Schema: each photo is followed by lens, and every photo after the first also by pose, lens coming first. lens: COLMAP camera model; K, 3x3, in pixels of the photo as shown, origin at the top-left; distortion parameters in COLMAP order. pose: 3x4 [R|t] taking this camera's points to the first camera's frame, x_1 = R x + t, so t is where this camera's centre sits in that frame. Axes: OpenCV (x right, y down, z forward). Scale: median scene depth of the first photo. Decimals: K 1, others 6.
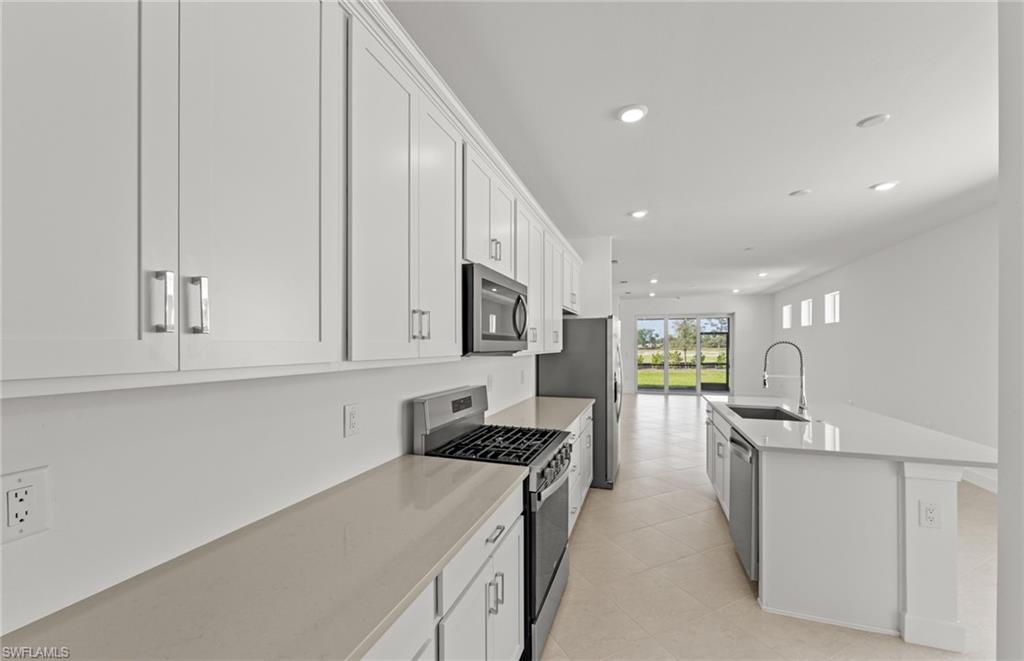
lens RADIAL K [[389.5, 0, 502.5], [0, 389.5, 349.1], [0, 0, 1]] dist [-0.006913, -0.001798]
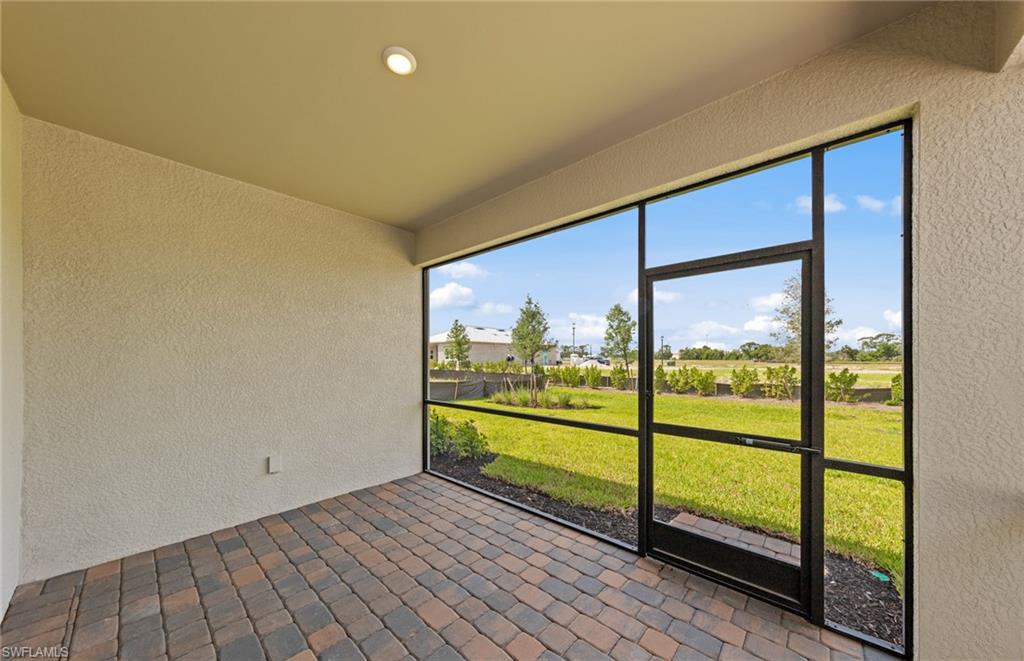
lens RADIAL K [[340.1, 0, 508.1], [0, 340.1, 357.0], [0, 0, 1]] dist [0.001993, 0.000060]
pose [[0.926969, 0.000999, -0.375135, 2.328588], [-0.005923, 0.999911, -0.011975, 0.022444], [0.375090, 0.013322, 0.926893, 3.716247]]
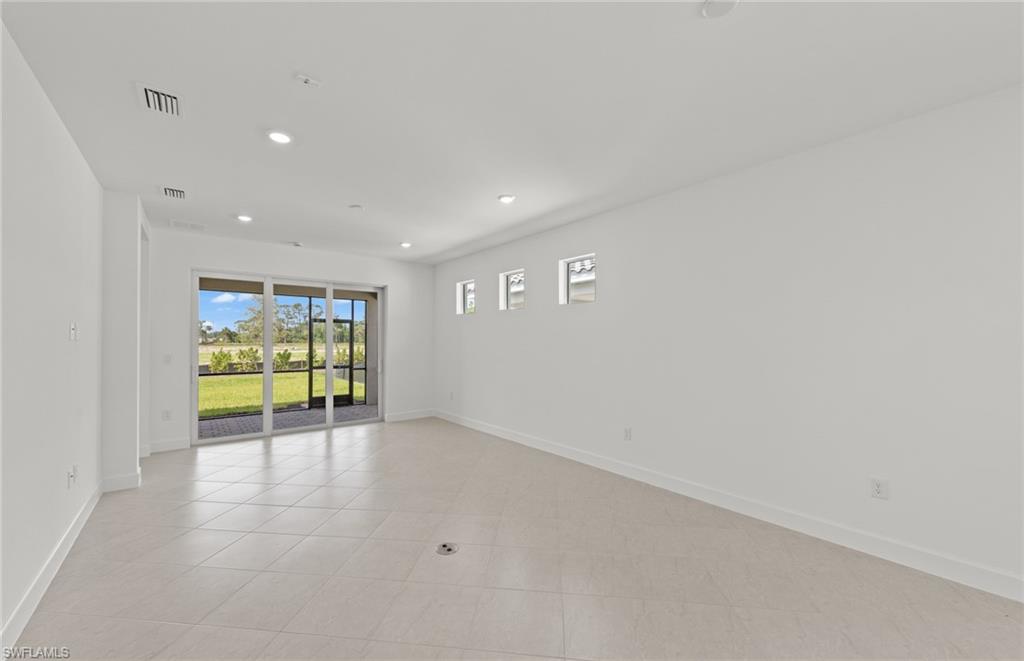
lens RADIAL K [[389.5, 0, 515.6], [0, 389.5, 334.0], [0, 0, 1]] dist [-0.006913, -0.001798]
pose [[0.498931, 0.016580, 0.866483, 0.559698], [0.006285, 0.999721, -0.022748, -0.002749], [-0.866619, 0.016796, 0.498688, 1.799586]]
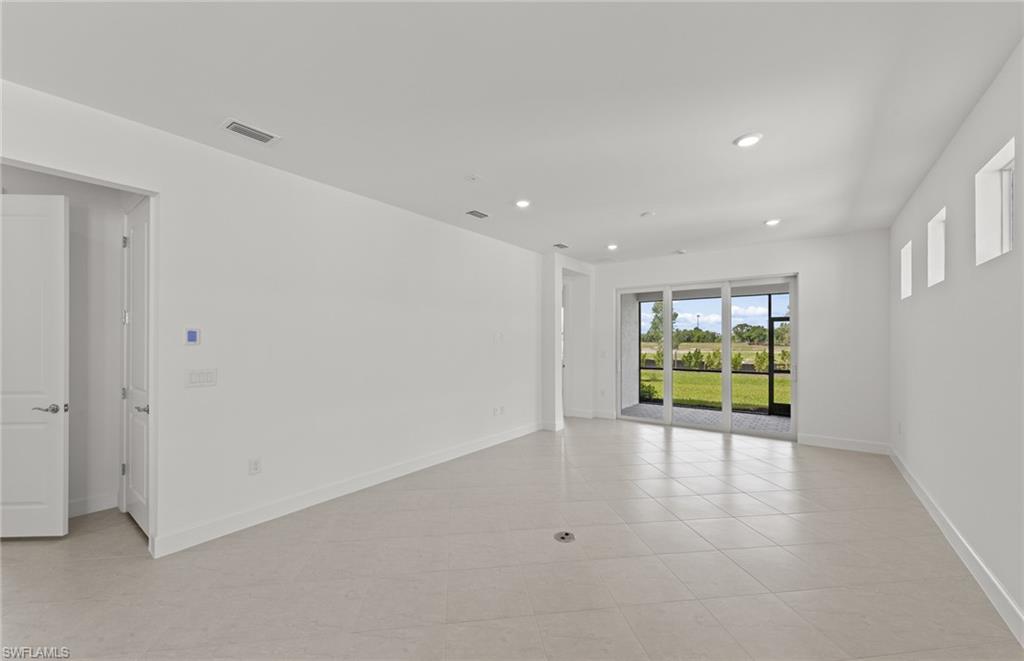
lens RADIAL K [[389.5, 0, 507.3], [0, 389.5, 335.3], [0, 0, 1]] dist [-0.006913, -0.001798]
pose [[0.953172, -0.002010, -0.302421, 1.392374], [-0.005009, 0.999736, -0.022431, -0.002416], [0.302386, 0.022895, 0.952911, 1.453143]]
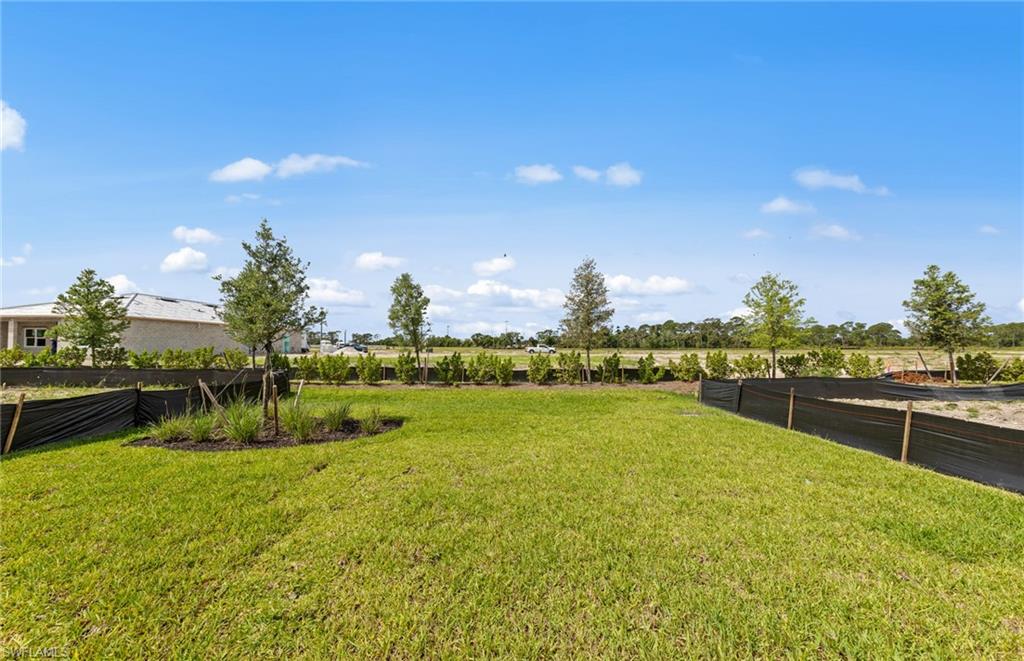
lens RADIAL K [[318.3, 0, 508.9], [0, 318.3, 332.8], [0, 0, 1]] dist [0.000305, 0.000119]
pose [[0.943026, 0.018058, 0.332230, 1.833485], [-0.001165, 0.998699, -0.050977, 0.030671], [-0.332718, 0.047686, 0.941820, 5.188668]]
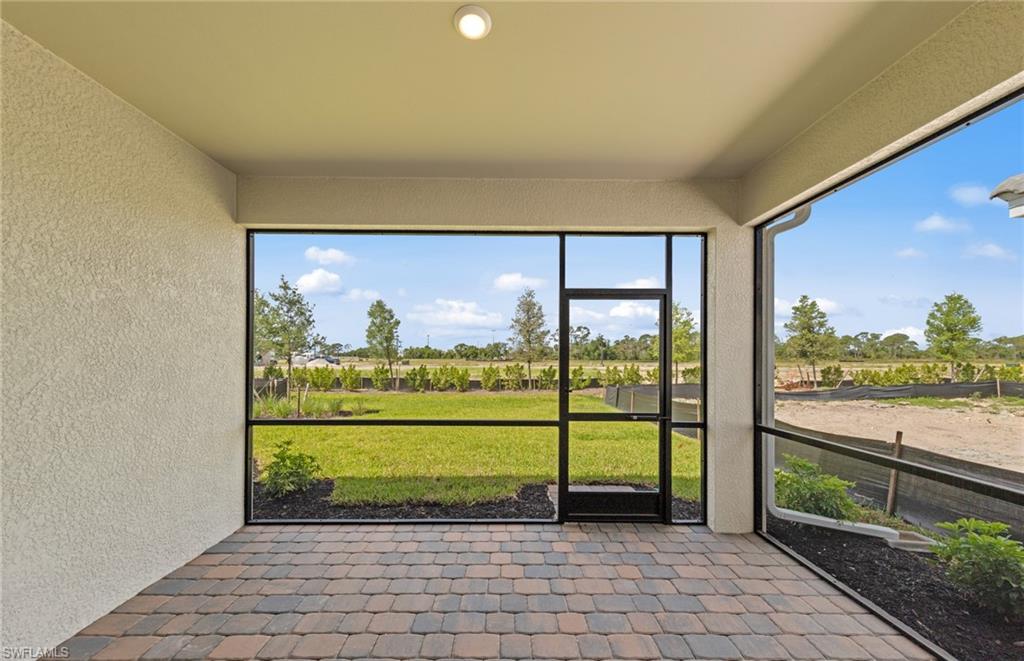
lens RADIAL K [[359.3, 0, 503.6], [0, 359.3, 355.2], [0, 0, 1]] dist [0.006766, -0.000151]
pose [[0.937532, 0.007831, 0.347810, 1.794316], [-0.002324, 0.999865, -0.016247, 0.013975], [-0.347891, 0.014424, 0.937424, 3.667990]]
